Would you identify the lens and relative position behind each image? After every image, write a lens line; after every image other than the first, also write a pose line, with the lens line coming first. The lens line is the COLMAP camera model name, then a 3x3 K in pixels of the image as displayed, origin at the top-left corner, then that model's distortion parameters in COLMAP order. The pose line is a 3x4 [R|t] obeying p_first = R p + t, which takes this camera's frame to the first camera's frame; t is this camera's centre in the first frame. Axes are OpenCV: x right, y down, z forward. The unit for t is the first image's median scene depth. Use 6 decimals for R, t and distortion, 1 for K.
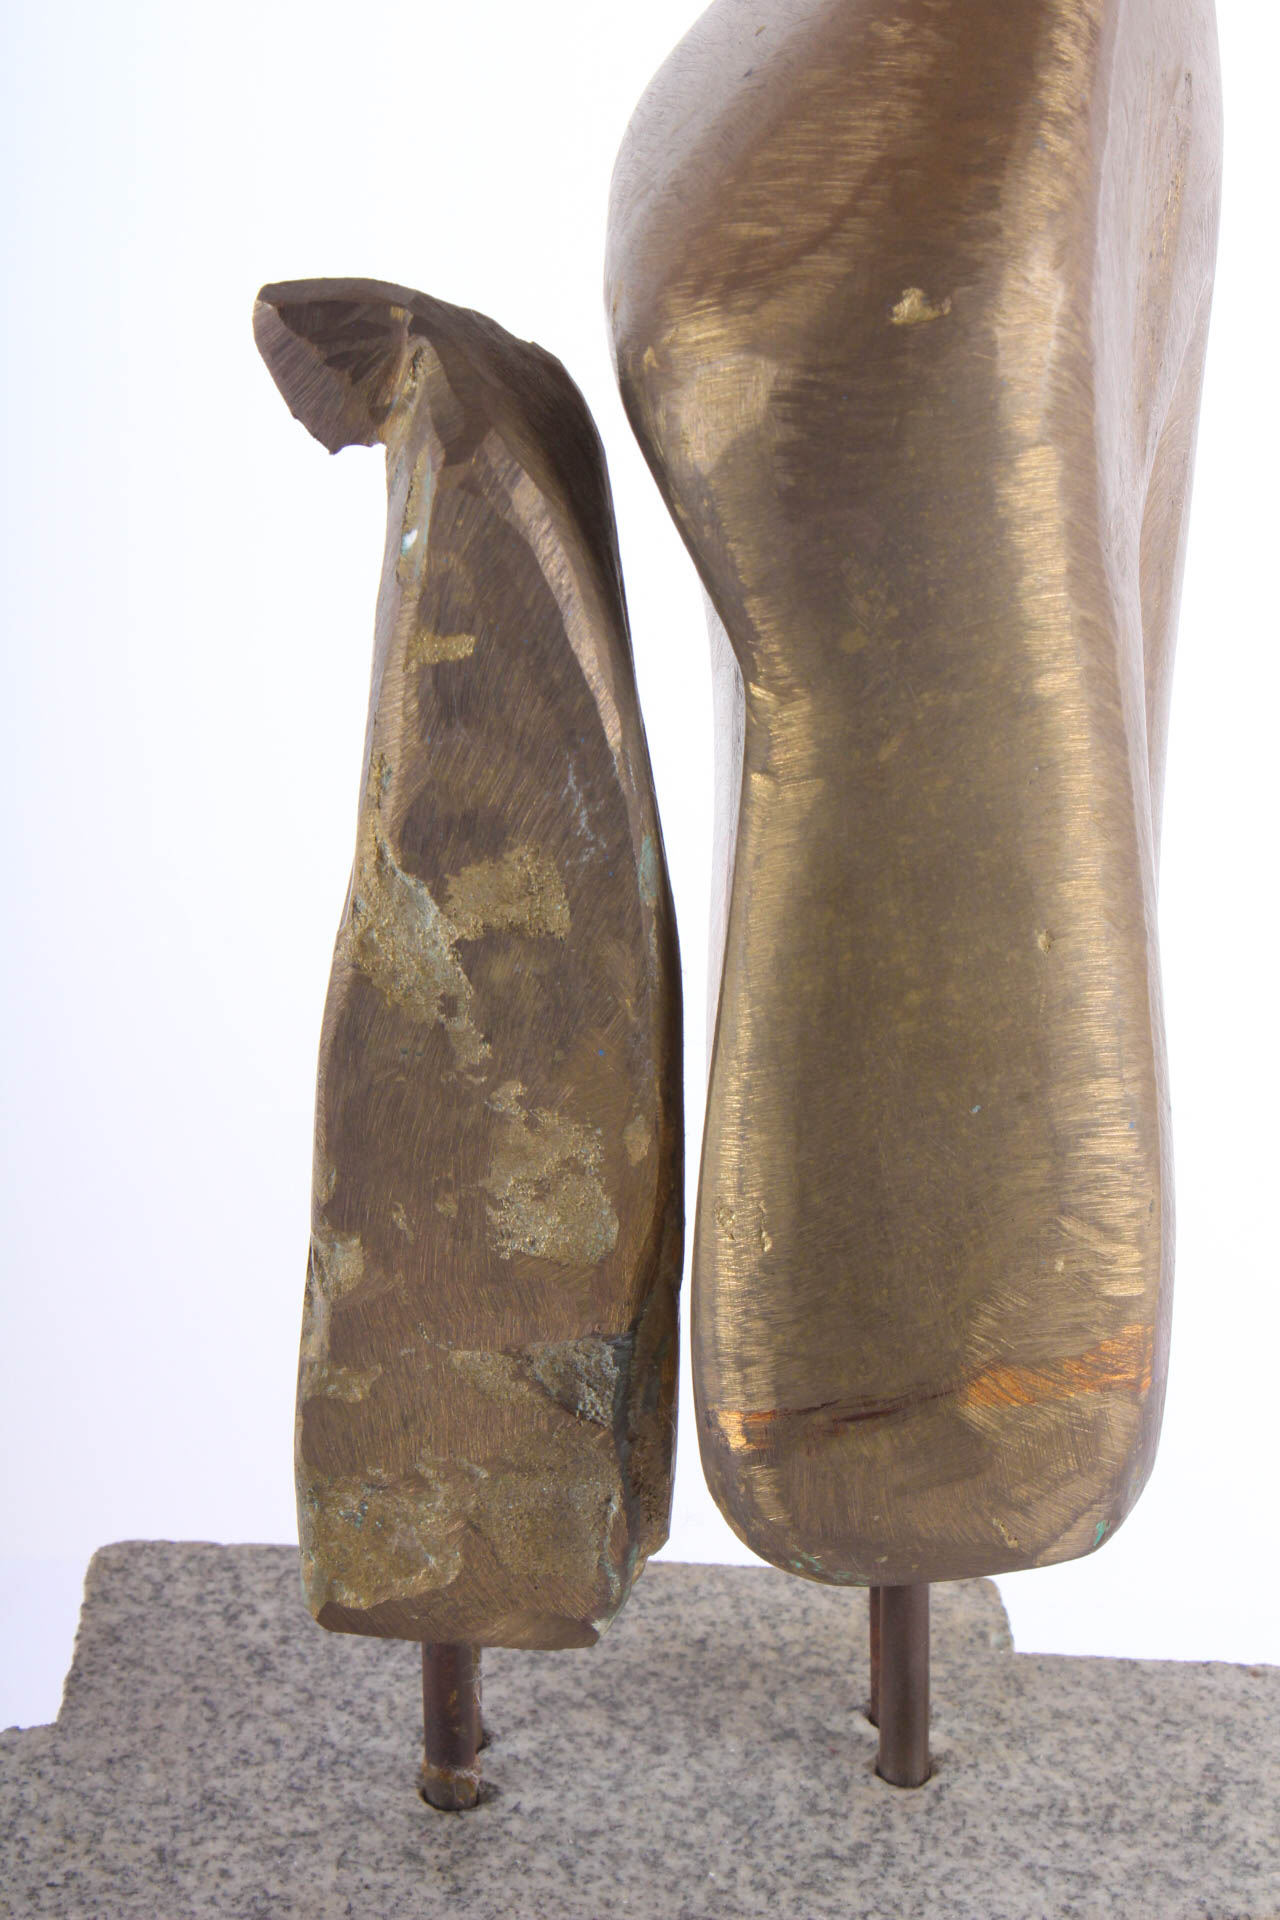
lens RADIAL K [[4485.2, 0, 628.3], [0, 4485.2, 972.5], [0, 0, 1]] dist [0.067607, 0.000000]
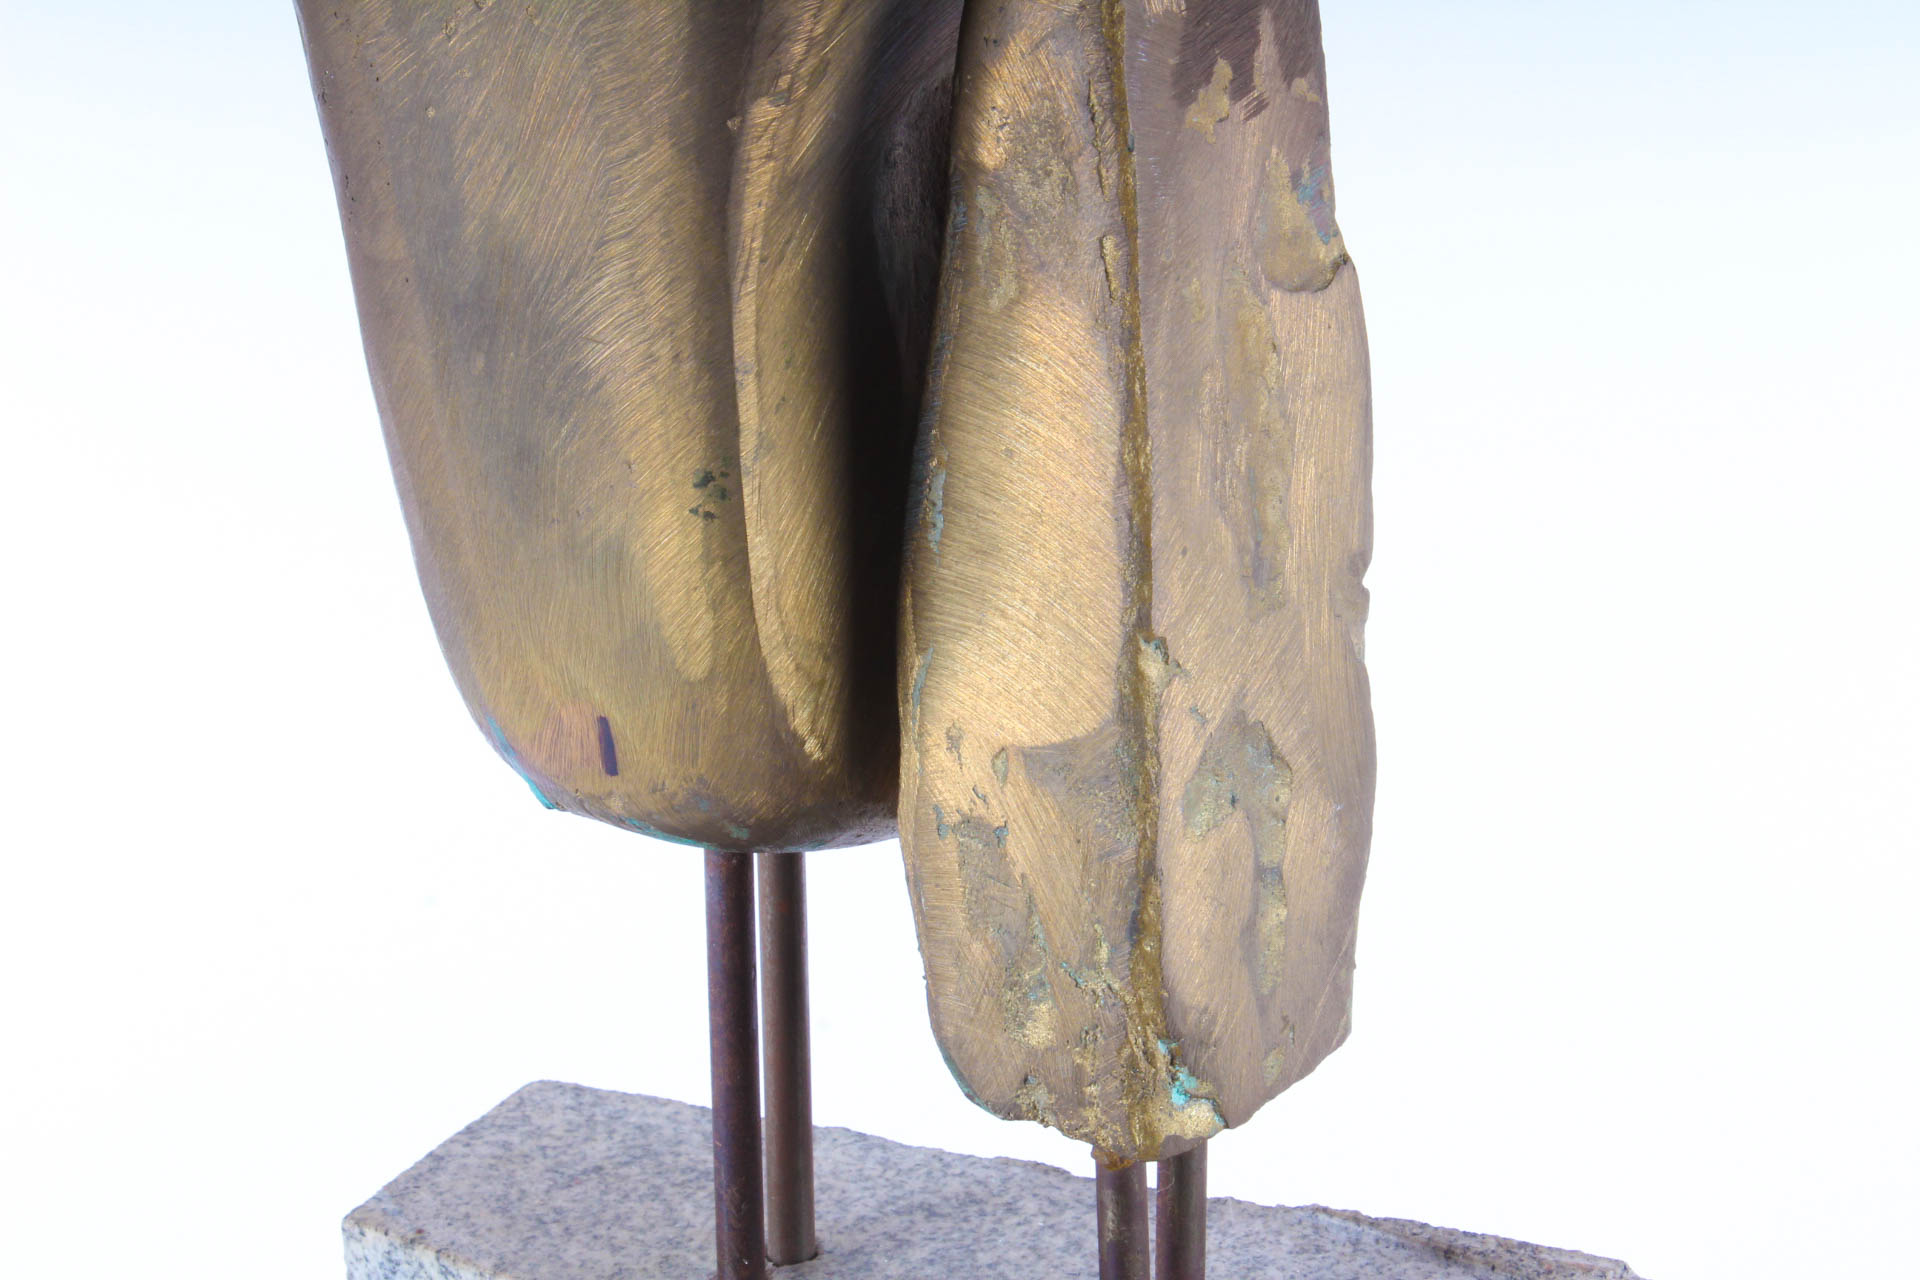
lens RADIAL K [[4485.2, 0, 952.9], [0, 4485.2, 639.5], [0, 0, 1]] dist [0.067607, 0.000000]
pose [[-0.815465, -0.160909, 0.555990, -0.536693], [0.292045, 0.714956, 0.635254, -0.587849], [-0.499726, 0.680401, -0.536029, 1.468979]]
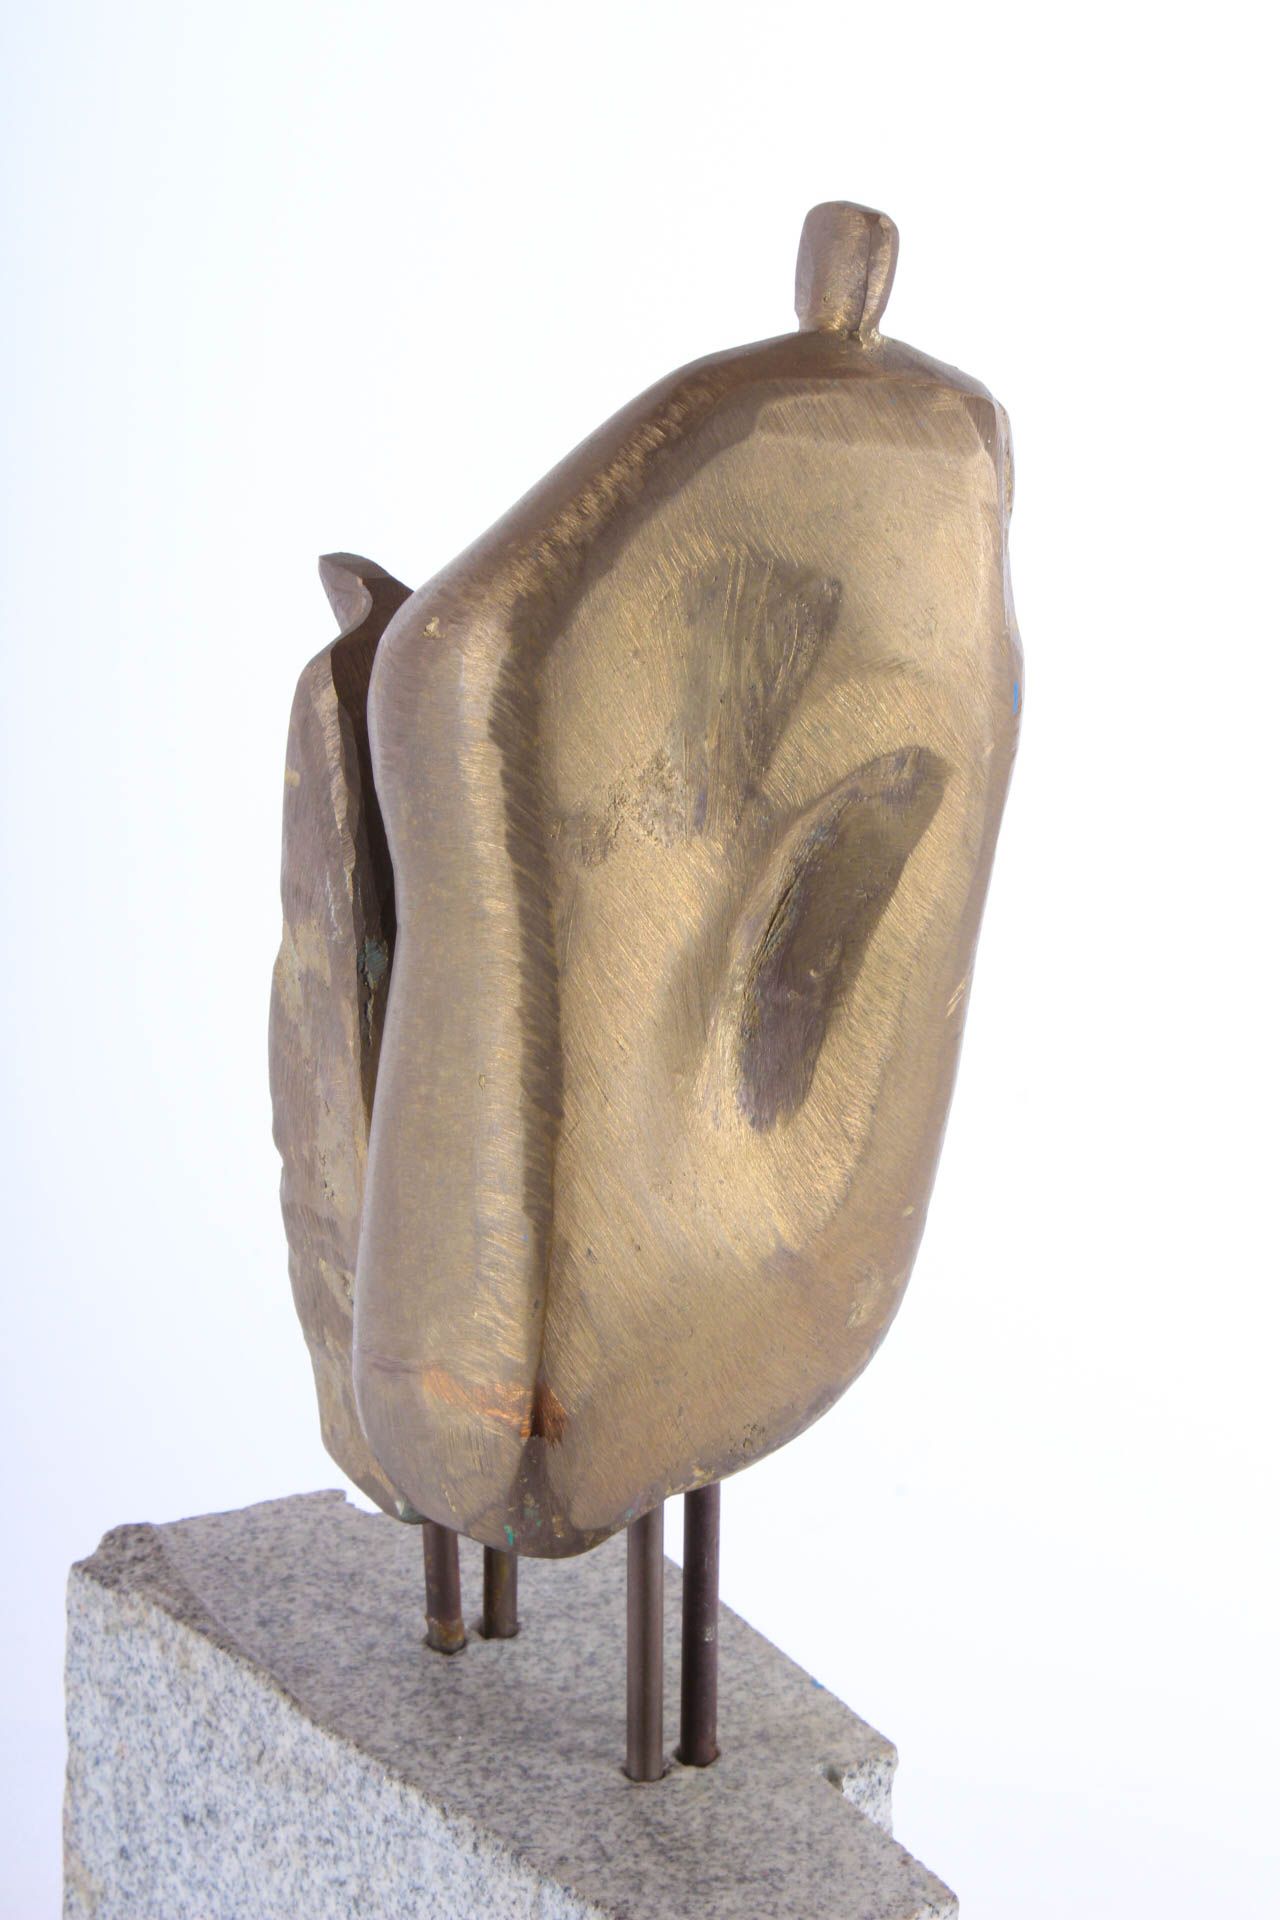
lens RADIAL K [[4485.2, 0, 639.9], [0, 4485.2, 955.5], [0, 0, 1]] dist [0.067607, 0.000000]
pose [[0.549097, 0.284854, -0.785717, 1.078259], [-0.401244, 0.914542, 0.051149, -0.119895], [0.733141, 0.287179, 0.616468, 0.089625]]
